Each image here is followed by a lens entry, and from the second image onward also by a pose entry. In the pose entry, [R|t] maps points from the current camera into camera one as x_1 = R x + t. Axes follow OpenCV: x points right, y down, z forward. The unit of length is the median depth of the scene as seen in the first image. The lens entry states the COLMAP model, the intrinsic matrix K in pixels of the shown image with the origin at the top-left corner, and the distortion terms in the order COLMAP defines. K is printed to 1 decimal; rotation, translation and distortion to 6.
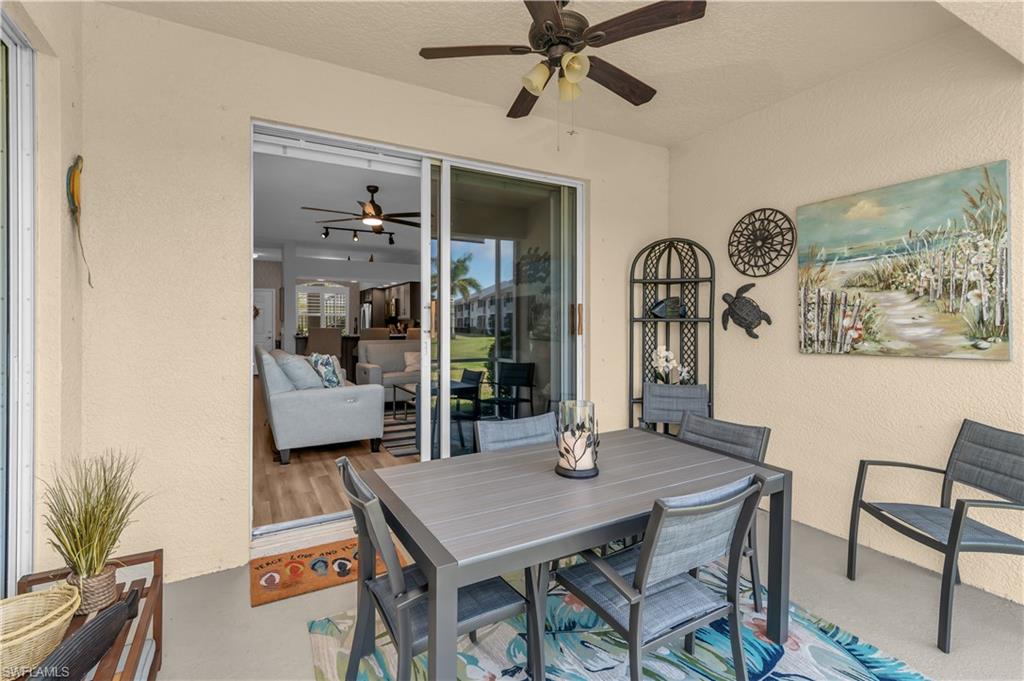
lens RADIAL K [[472.5, 0, 516.5], [0, 472.5, 315.4], [0, 0, 1]] dist [0.015260, -0.001431]
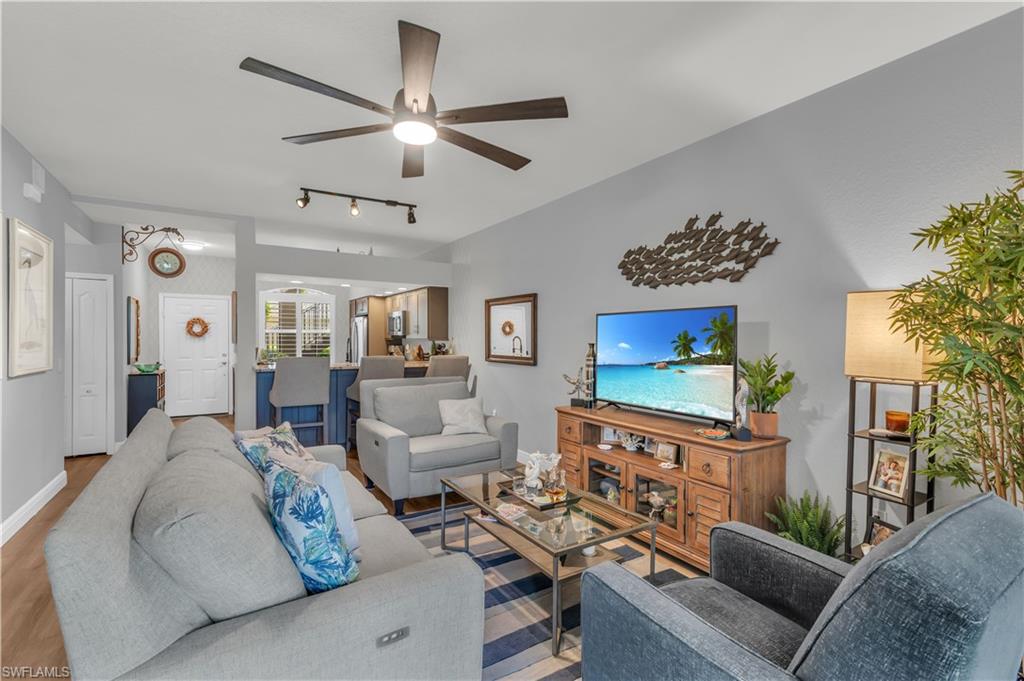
lens RADIAL K [[472.5, 0, 512.2], [0, 472.5, 336.9], [0, 0, 1]] dist [0.015260, -0.001431]
pose [[0.999424, 0.007365, 0.033131, -0.116713], [-0.007958, 0.999810, 0.017800, -0.009823], [-0.032993, -0.018054, 0.999293, 0.285947]]
